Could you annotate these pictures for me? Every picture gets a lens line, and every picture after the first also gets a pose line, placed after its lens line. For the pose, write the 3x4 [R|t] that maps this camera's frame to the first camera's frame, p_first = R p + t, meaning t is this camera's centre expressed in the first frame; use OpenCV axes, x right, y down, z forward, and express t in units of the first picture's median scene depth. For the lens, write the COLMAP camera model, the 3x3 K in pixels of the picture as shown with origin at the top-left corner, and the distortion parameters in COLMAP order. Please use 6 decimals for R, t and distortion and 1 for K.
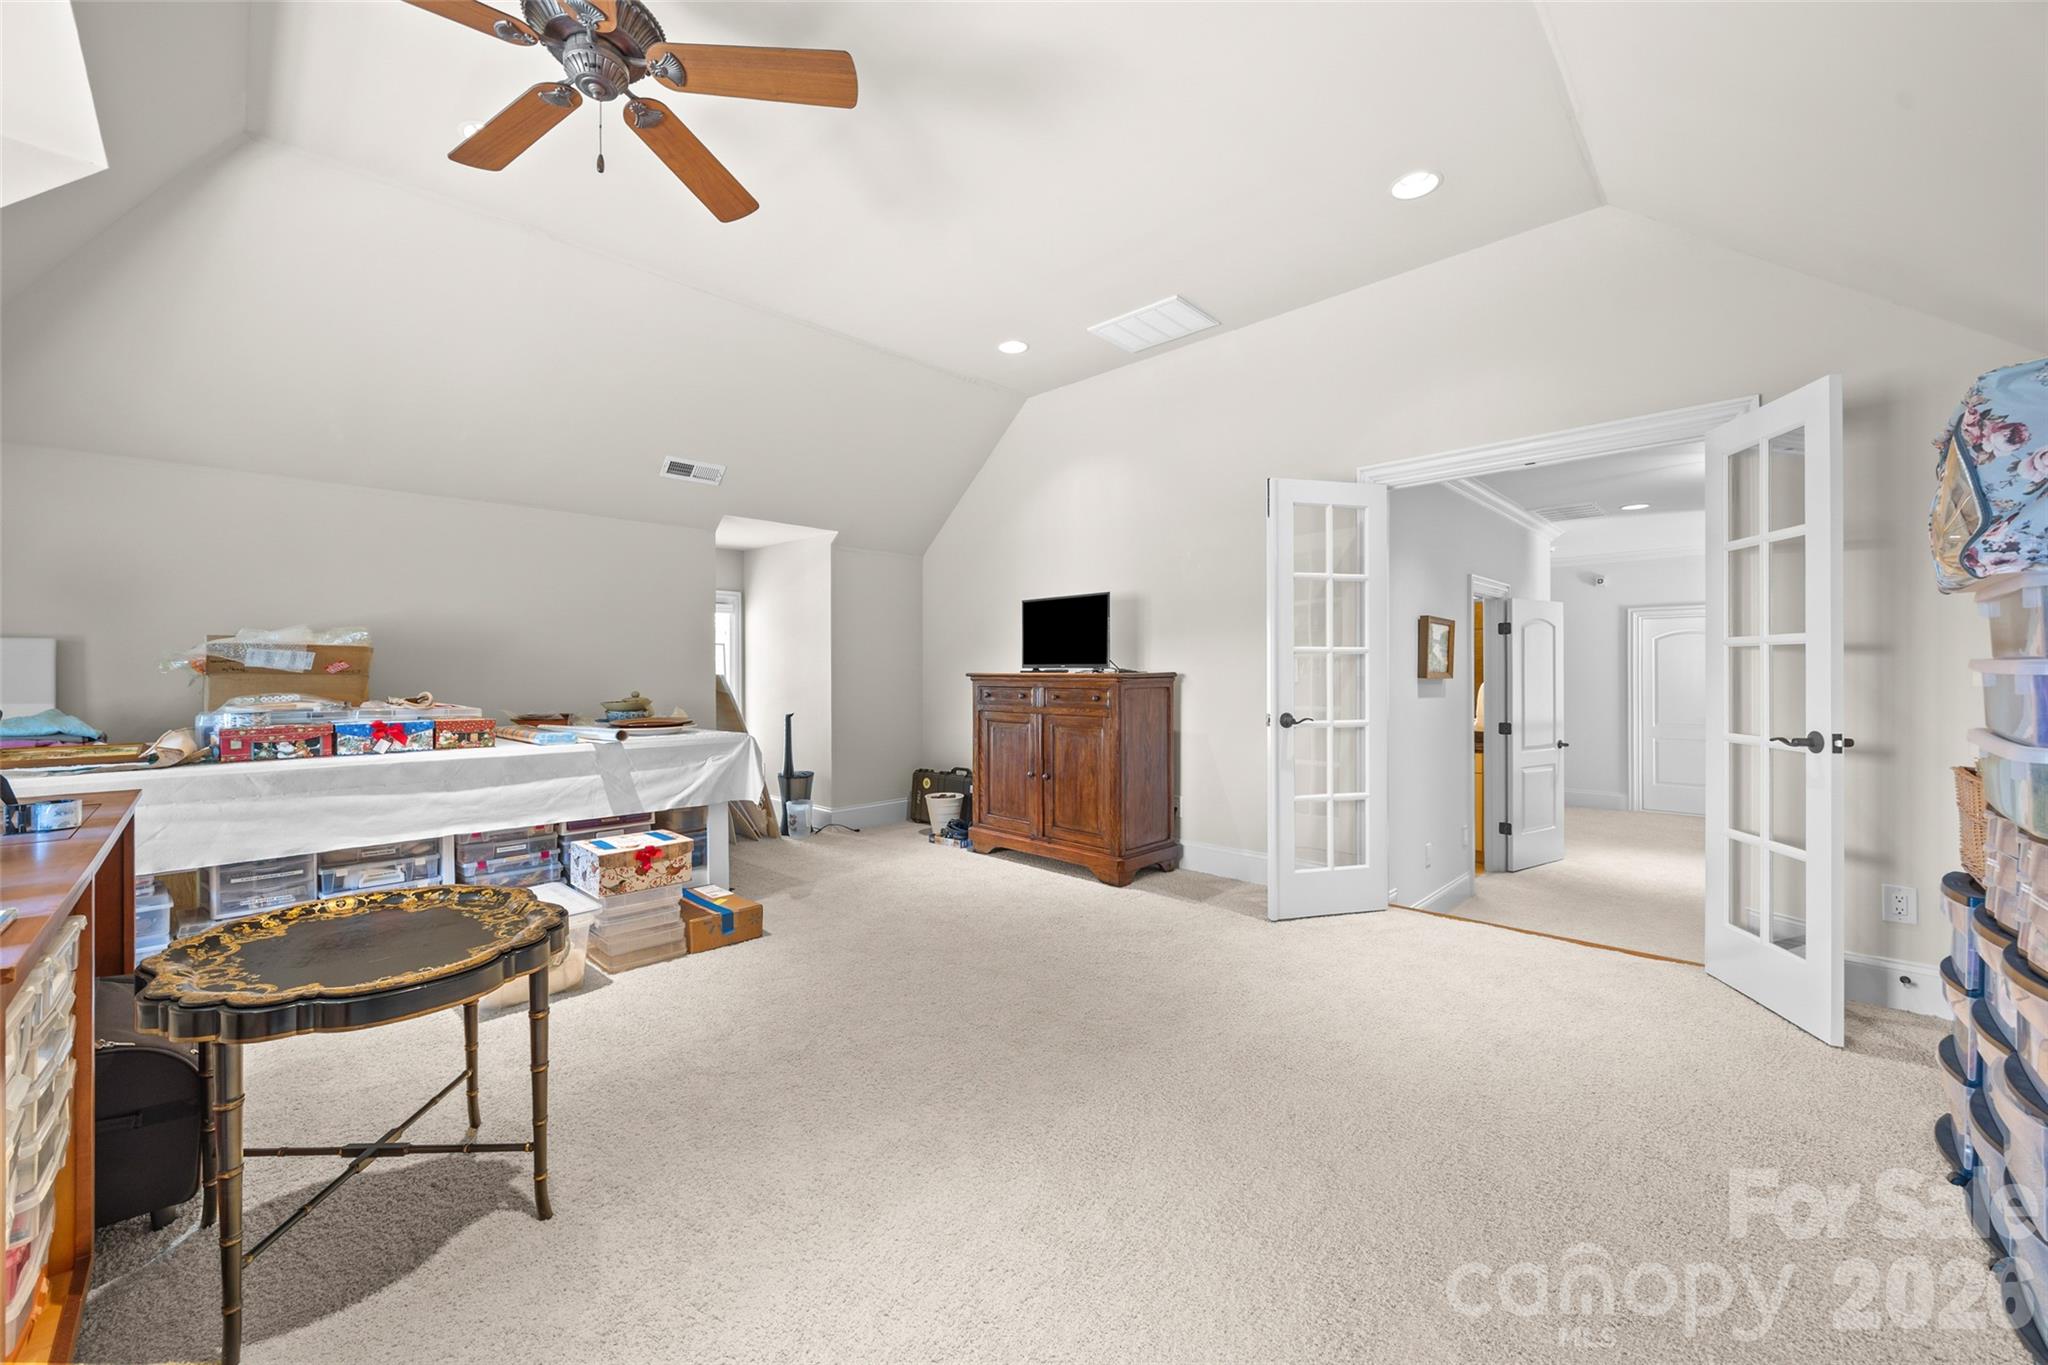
lens RADIAL K [[787.2, 0, 1022.8], [0, 787.2, 682.1], [0, 0, 1]] dist [0.003025, 0.000242]
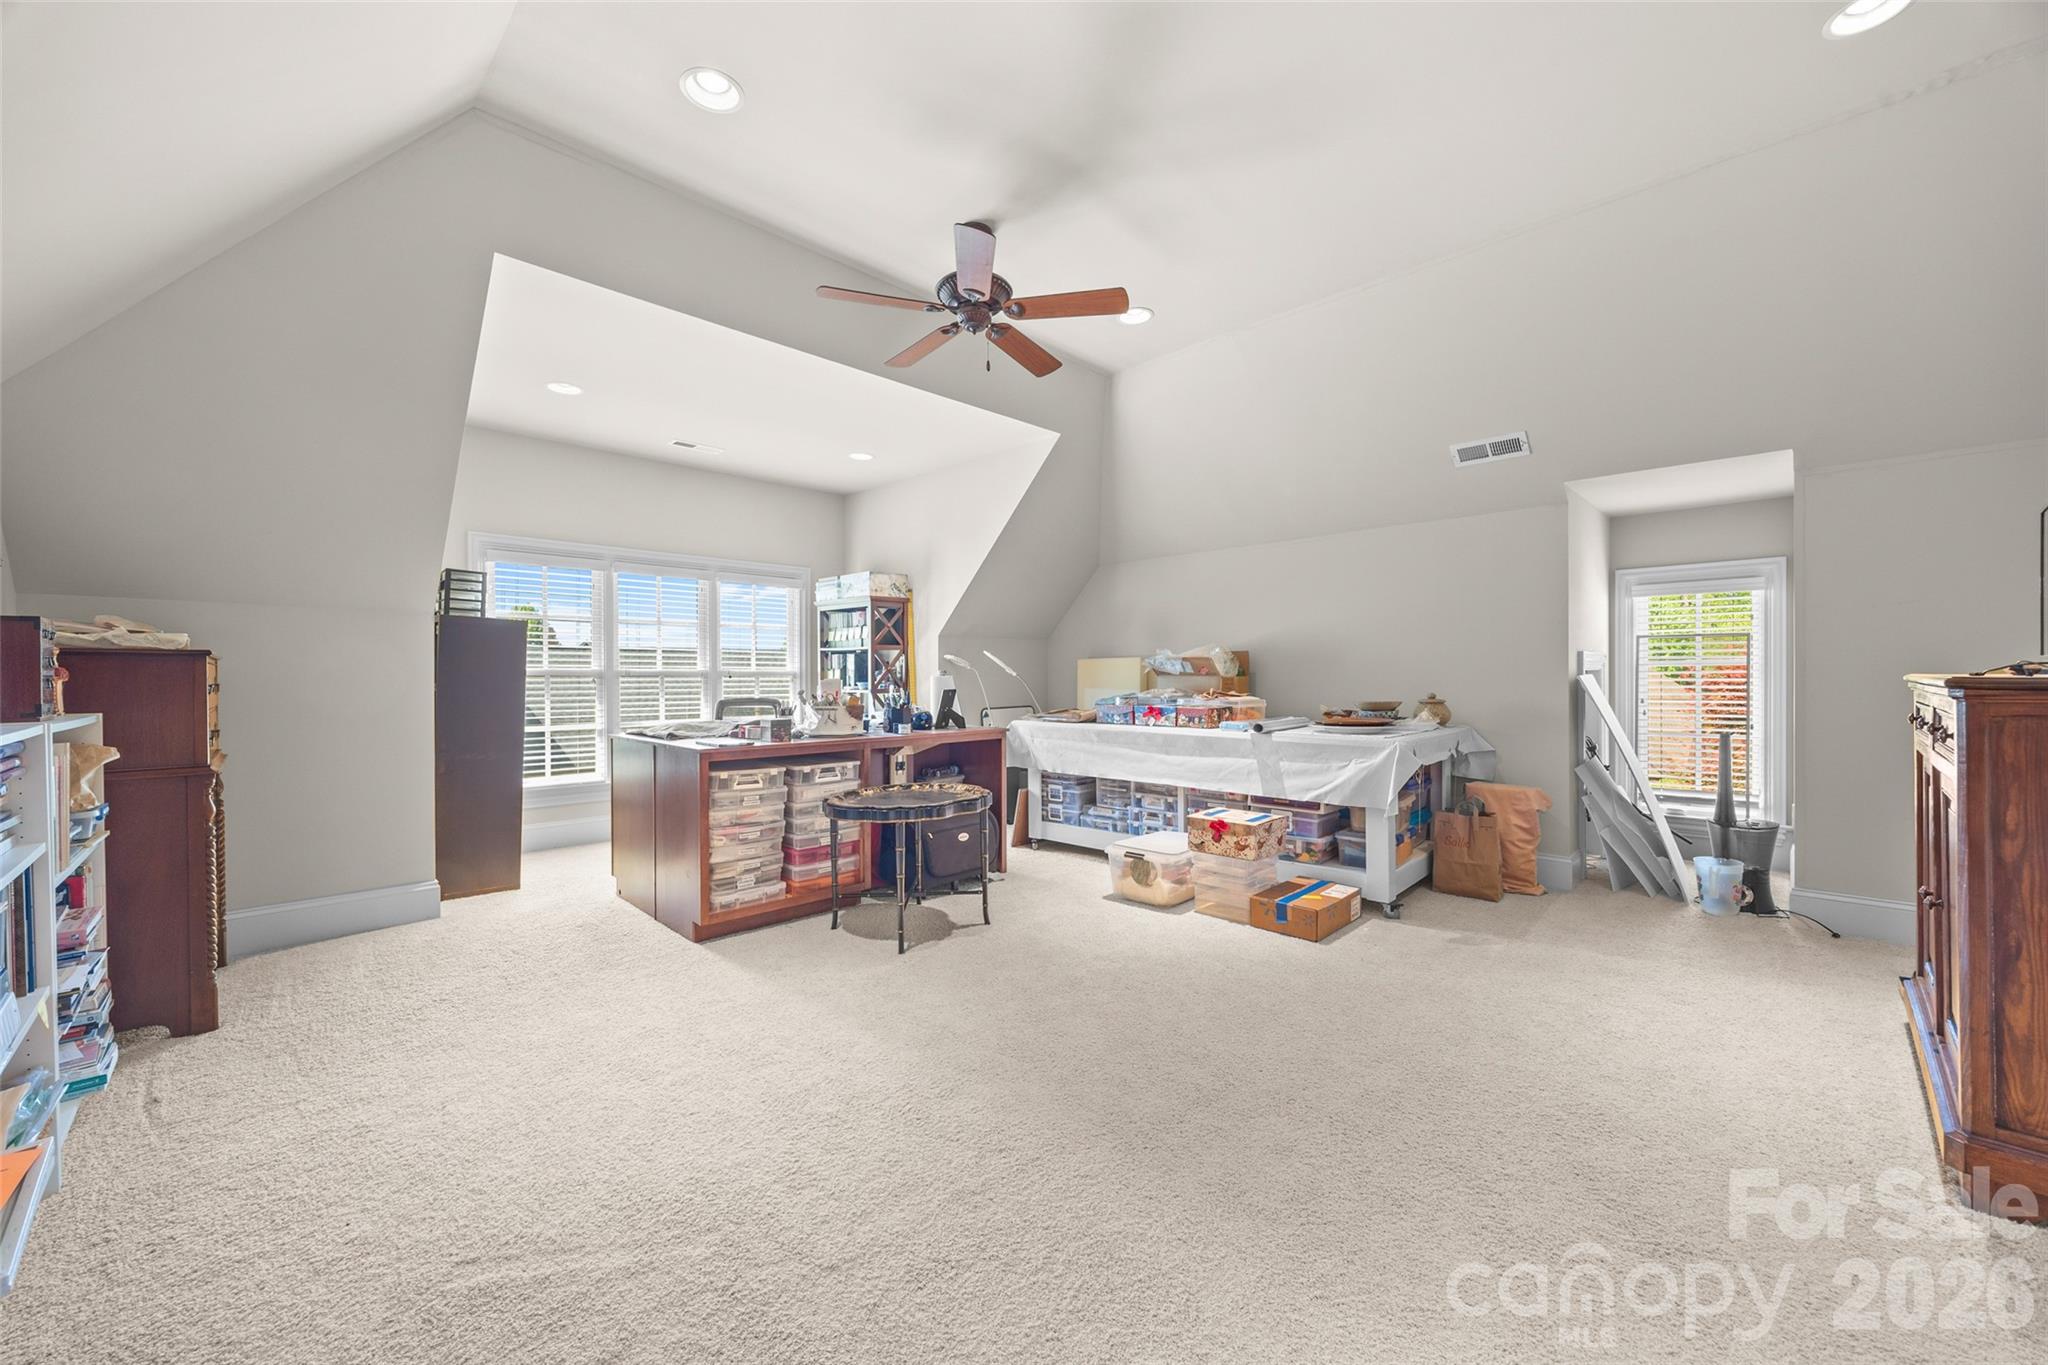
lens RADIAL K [[787.2, 0, 1020.8], [0, 787.2, 681.4], [0, 0, 1]] dist [0.003025, 0.000242]
pose [[0.005346, 0.012935, -0.999902, 0.720866], [-0.007556, 0.999888, 0.012895, -0.016148], [0.999957, 0.007487, 0.005443, 0.685313]]
